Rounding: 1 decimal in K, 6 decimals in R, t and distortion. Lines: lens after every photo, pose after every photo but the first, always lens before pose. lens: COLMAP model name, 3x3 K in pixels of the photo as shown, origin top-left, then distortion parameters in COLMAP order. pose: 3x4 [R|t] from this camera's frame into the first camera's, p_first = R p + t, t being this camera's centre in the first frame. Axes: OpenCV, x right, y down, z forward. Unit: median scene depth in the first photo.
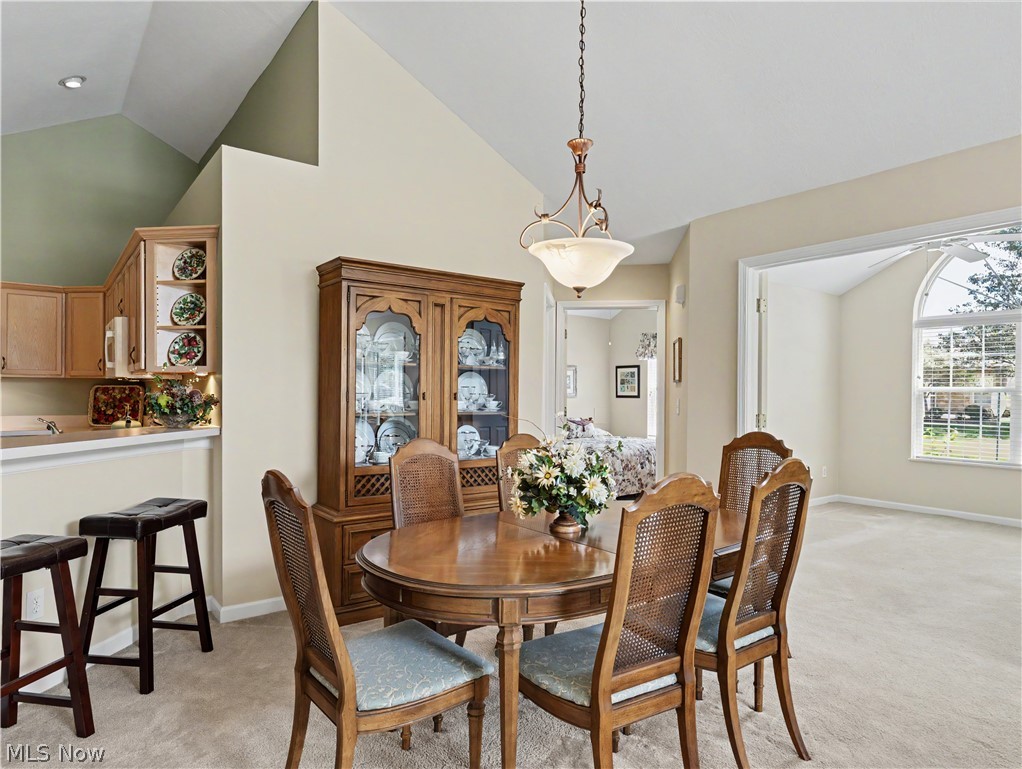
lens RADIAL K [[624.7, 0, 512.2], [0, 624.7, 393.0], [0, 0, 1]] dist [0.001850, -0.000050]
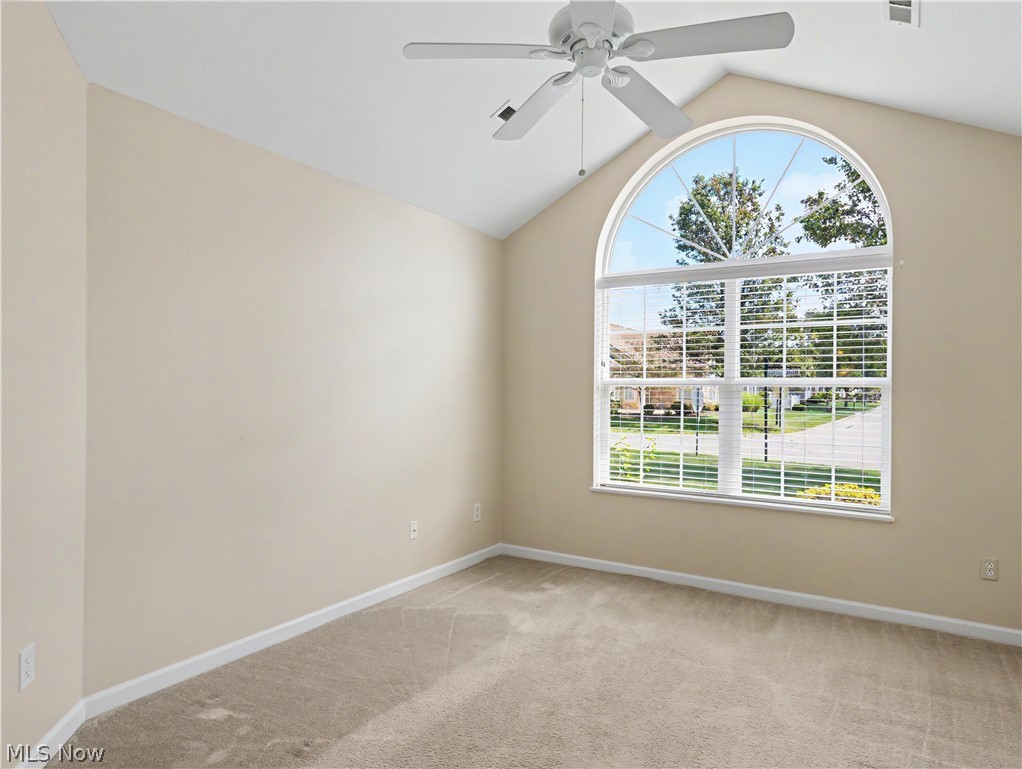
lens RADIAL K [[624.7, 0, 510.2], [0, 624.7, 385.3], [0, 0, 1]] dist [0.001850, -0.000050]
pose [[0.931543, 0.001467, 0.363629, 0.317458], [0.002019, 0.999956, -0.009206, 0.003313], [-0.363627, 0.009311, 0.931498, 0.419803]]
